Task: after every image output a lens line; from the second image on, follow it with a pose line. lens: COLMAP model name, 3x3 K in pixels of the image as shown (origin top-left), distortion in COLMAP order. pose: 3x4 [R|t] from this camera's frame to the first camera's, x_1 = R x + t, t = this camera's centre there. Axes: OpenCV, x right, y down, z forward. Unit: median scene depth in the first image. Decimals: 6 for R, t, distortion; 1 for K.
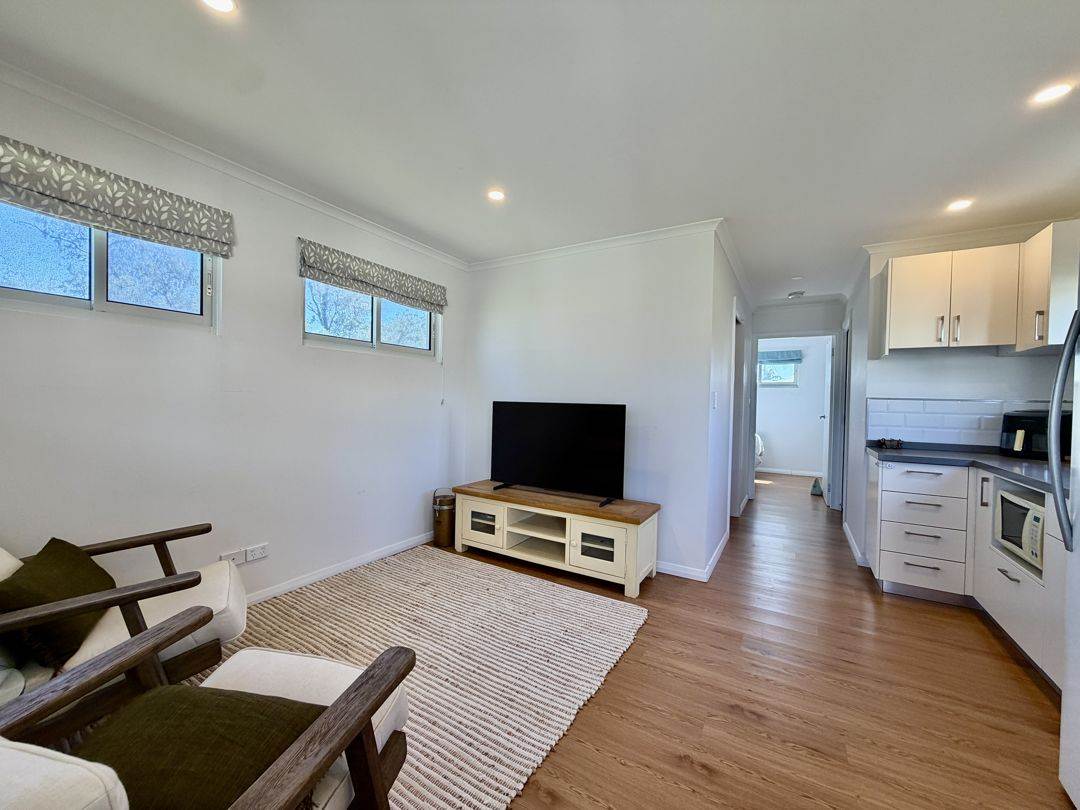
lens RADIAL K [[428.3, 0, 535.7], [0, 428.3, 405.6], [0, 0, 1]] dist [0.000316, -0.000060]
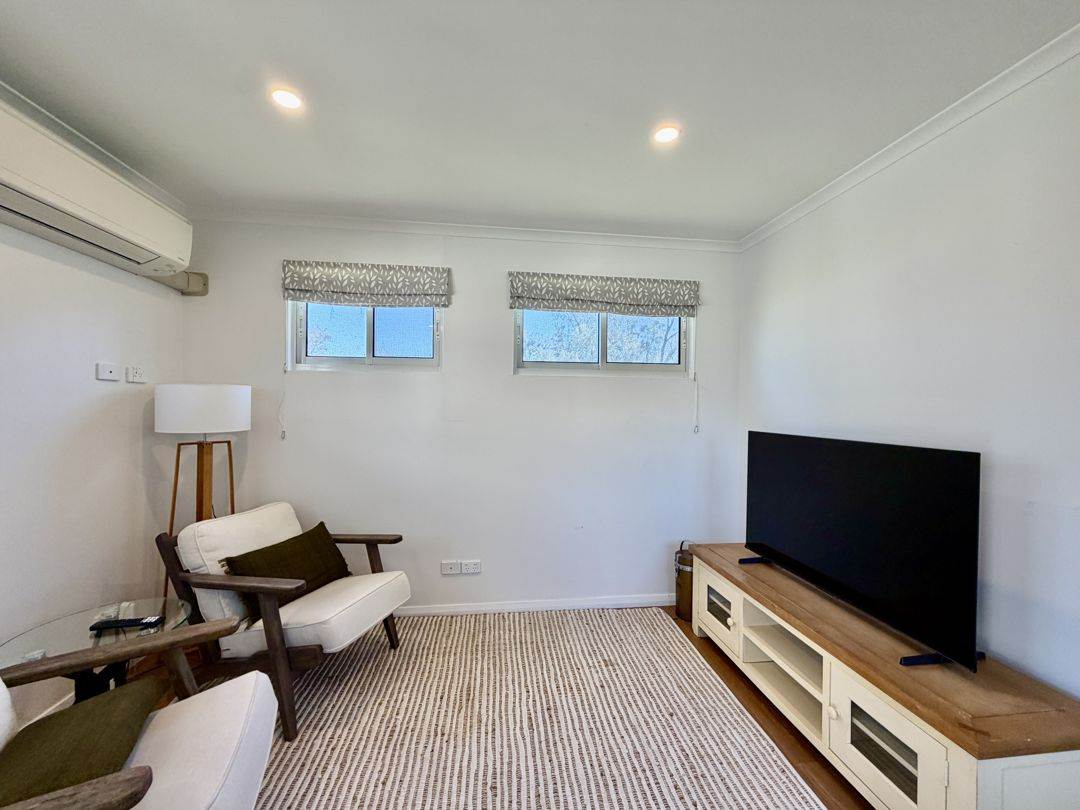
lens RADIAL K [[428.3, 0, 542.1], [0, 428.3, 407.2], [0, 0, 1]] dist [0.000316, -0.000060]
pose [[0.624025, -0.015735, -0.781246, 0.262985], [-0.006500, 0.999658, -0.025326, -0.032444], [0.781377, 0.020882, 0.623710, 0.361934]]
